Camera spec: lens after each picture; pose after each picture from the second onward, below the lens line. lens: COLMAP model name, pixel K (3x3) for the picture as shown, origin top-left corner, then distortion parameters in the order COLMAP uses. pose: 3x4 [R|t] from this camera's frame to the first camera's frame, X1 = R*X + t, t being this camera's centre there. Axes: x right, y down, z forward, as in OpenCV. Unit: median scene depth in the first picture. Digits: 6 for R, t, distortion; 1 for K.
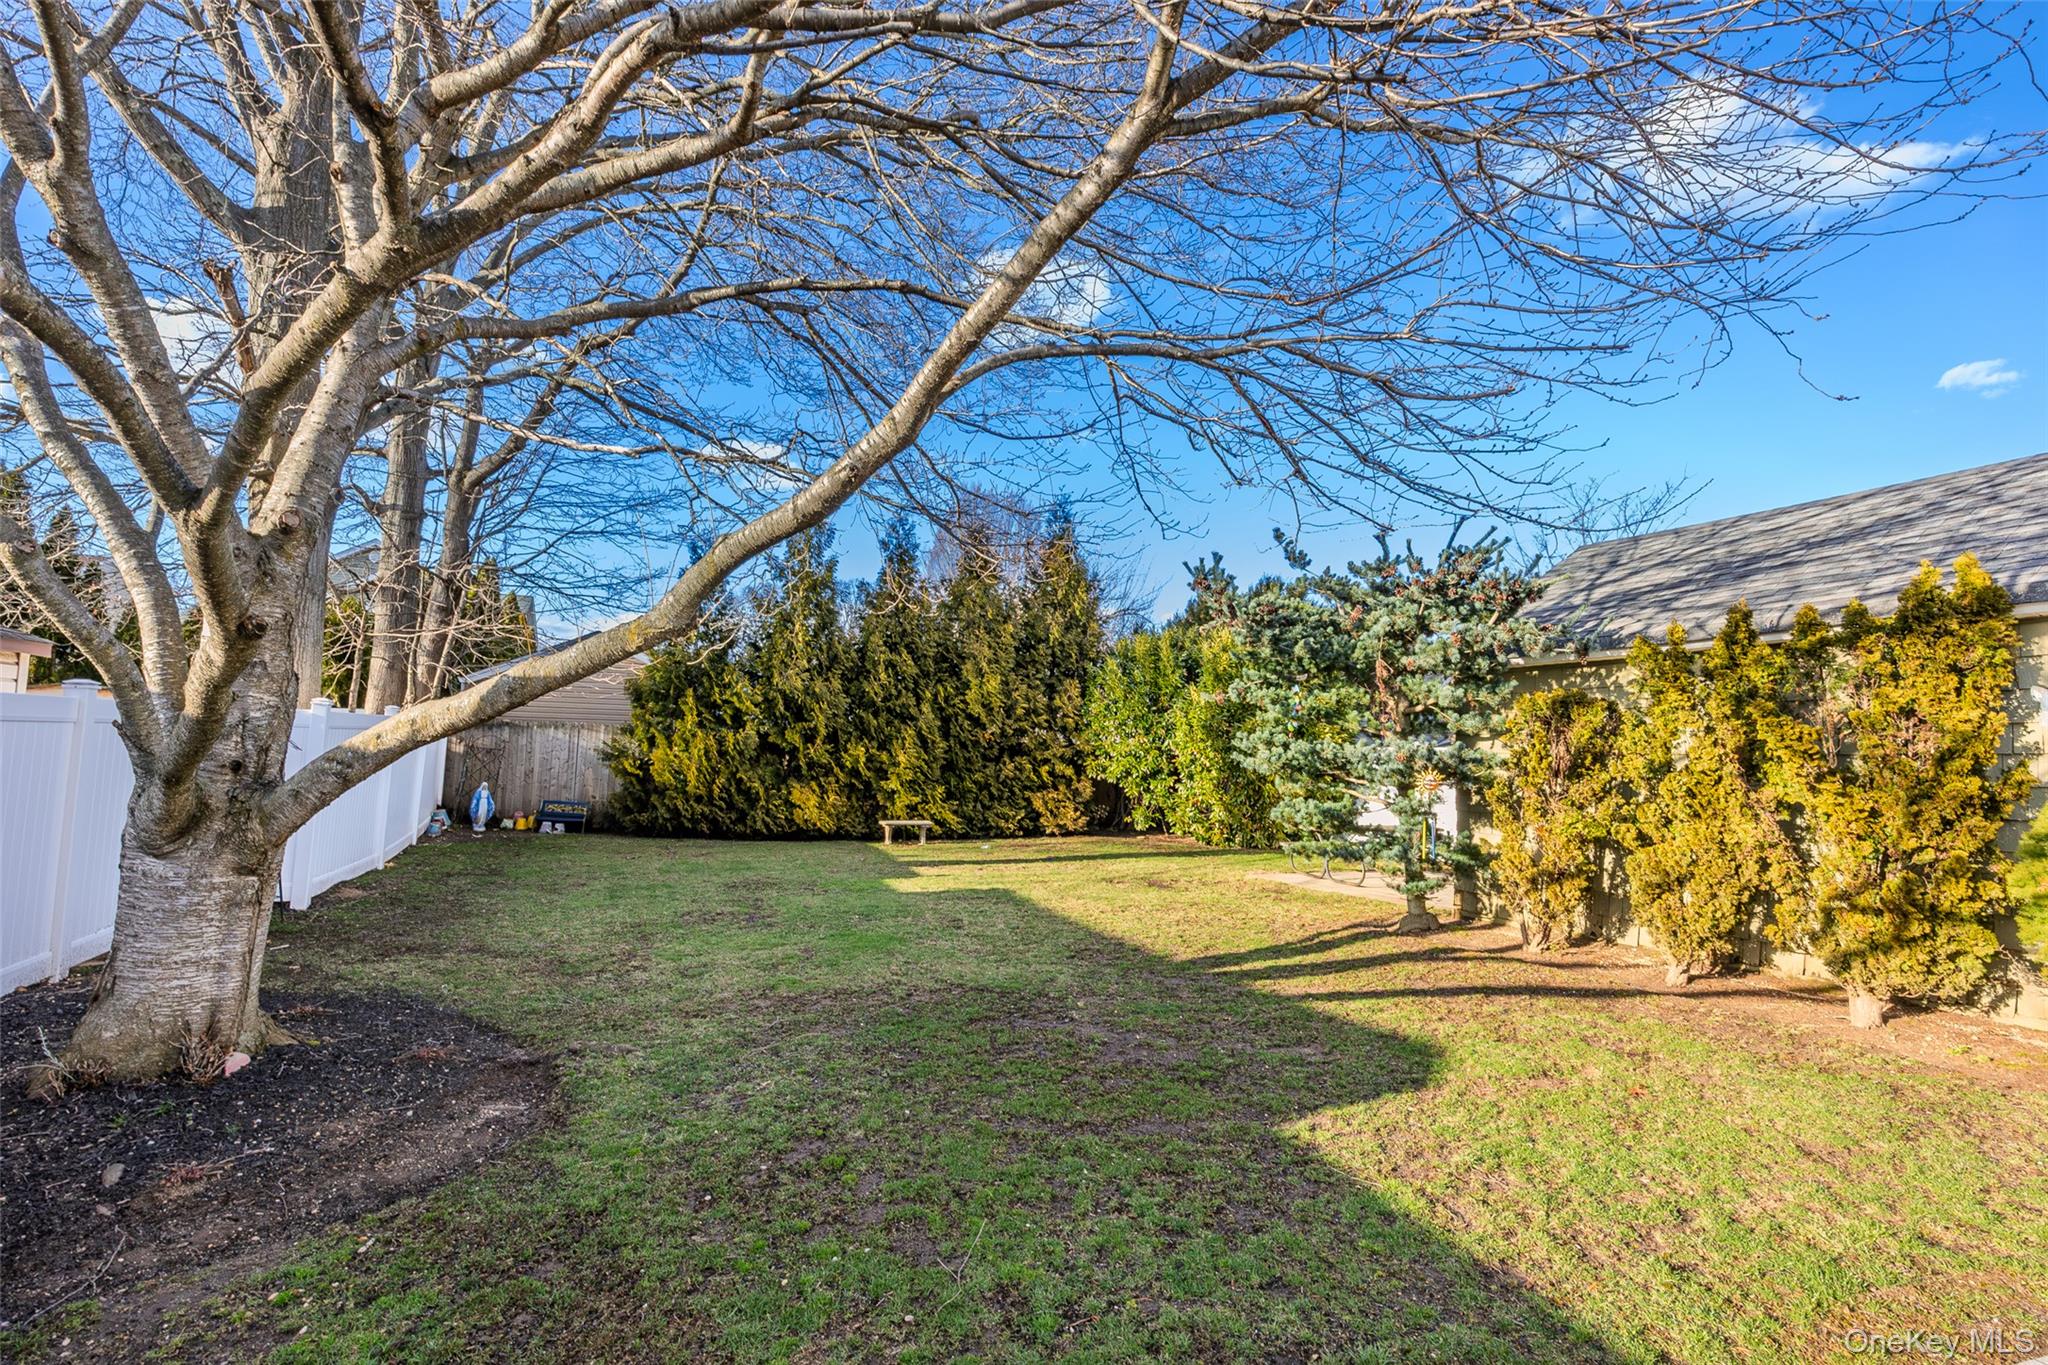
lens RADIAL K [[921.3, 0, 1024.0], [0, 921.3, 682.5], [0, 0, 1]] dist [-0.013411, 0.000197]
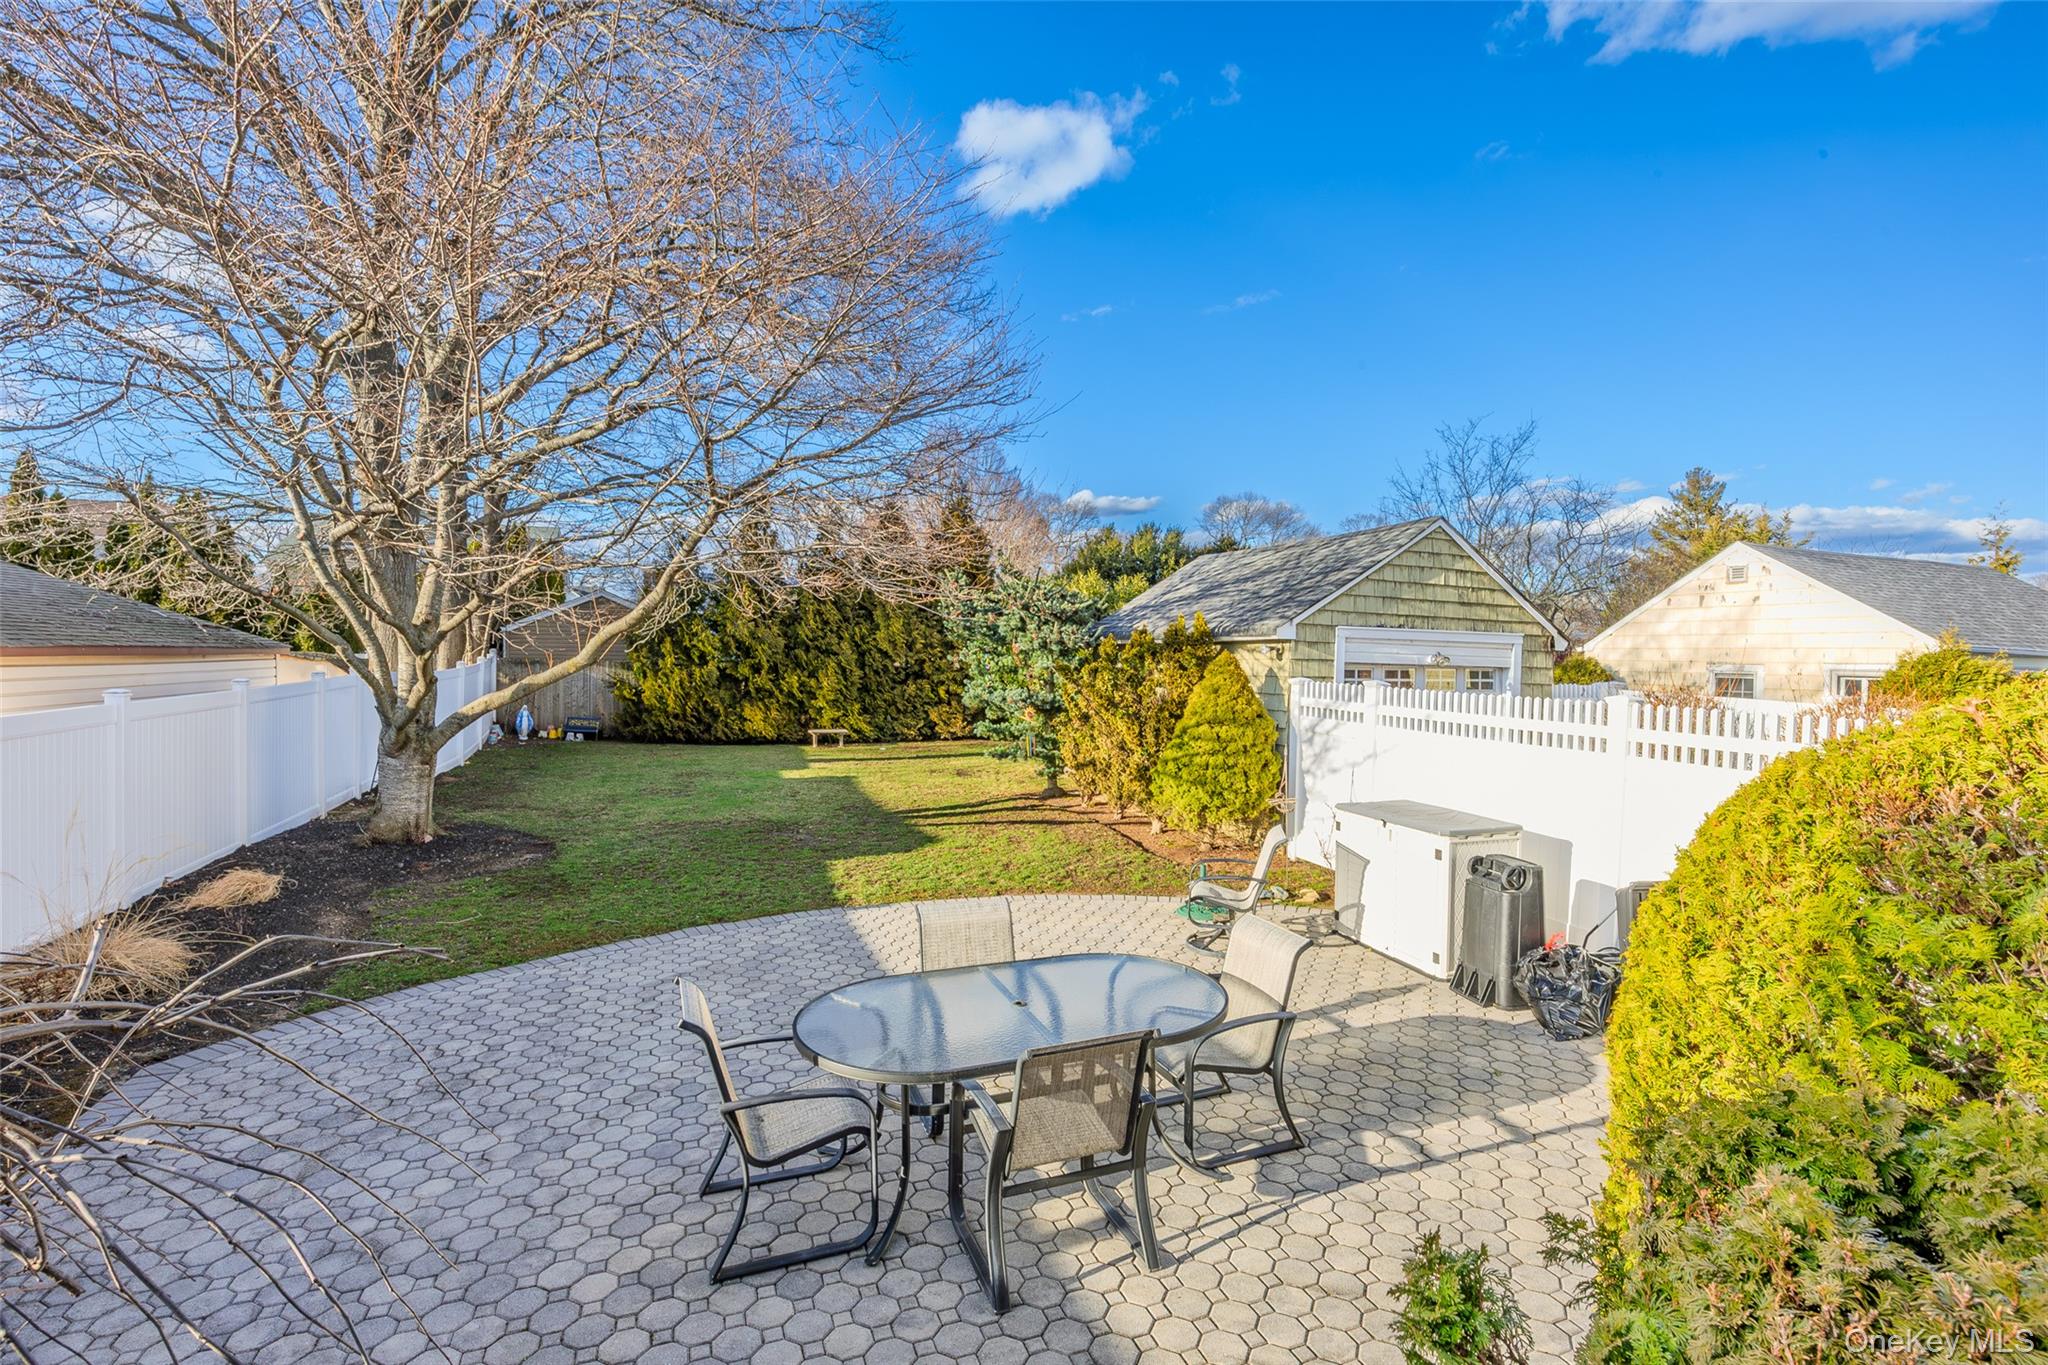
lens RADIAL K [[968.1, 0, 1024.0], [0, 968.1, 682.5], [0, 0, 1]] dist [-0.000594, -0.000257]
pose [[0.998188, -0.009818, -0.059364, 0.246593], [0.016355, 0.993724, 0.110660, -0.073156], [0.057905, -0.111430, 0.992084, -0.395502]]
